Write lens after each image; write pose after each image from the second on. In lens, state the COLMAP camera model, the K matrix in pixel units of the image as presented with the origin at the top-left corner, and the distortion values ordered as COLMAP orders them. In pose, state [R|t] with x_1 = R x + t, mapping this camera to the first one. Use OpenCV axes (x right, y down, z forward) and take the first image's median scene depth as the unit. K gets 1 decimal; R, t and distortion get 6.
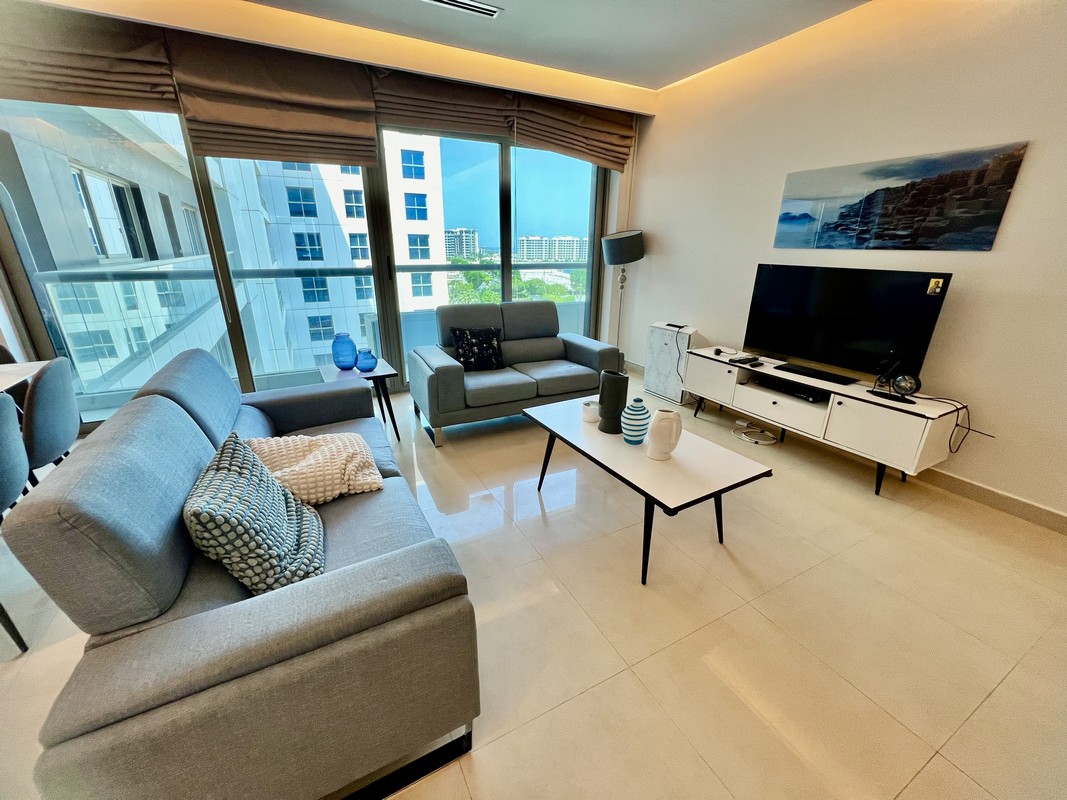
lens RADIAL K [[427.8, 0, 526.0], [0, 427.8, 397.0], [0, 0, 1]] dist [0.008596, 0.000156]
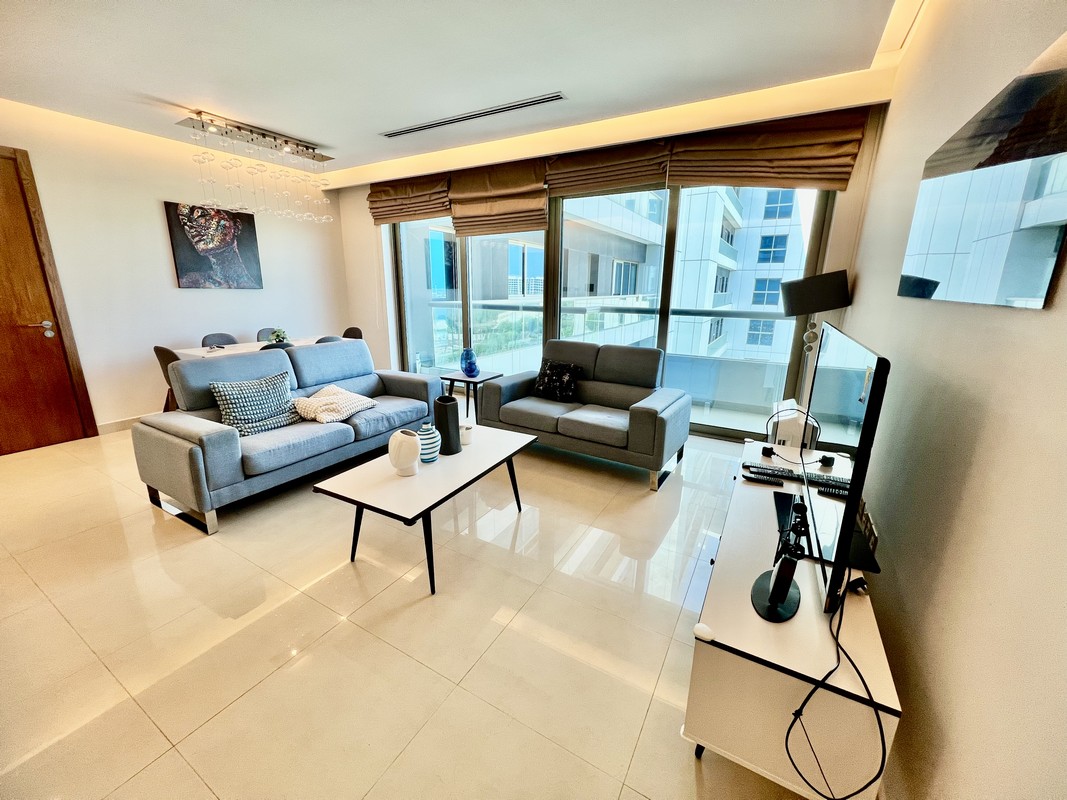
lens RADIAL K [[427.8, 0, 526.6], [0, 427.8, 396.2], [0, 0, 1]] dist [0.008596, 0.000156]
pose [[0.534004, 0.212587, -0.818319, 0.708535], [-0.290862, 0.954988, 0.058287, -0.108085], [0.793876, 0.206892, 0.571801, 0.299291]]
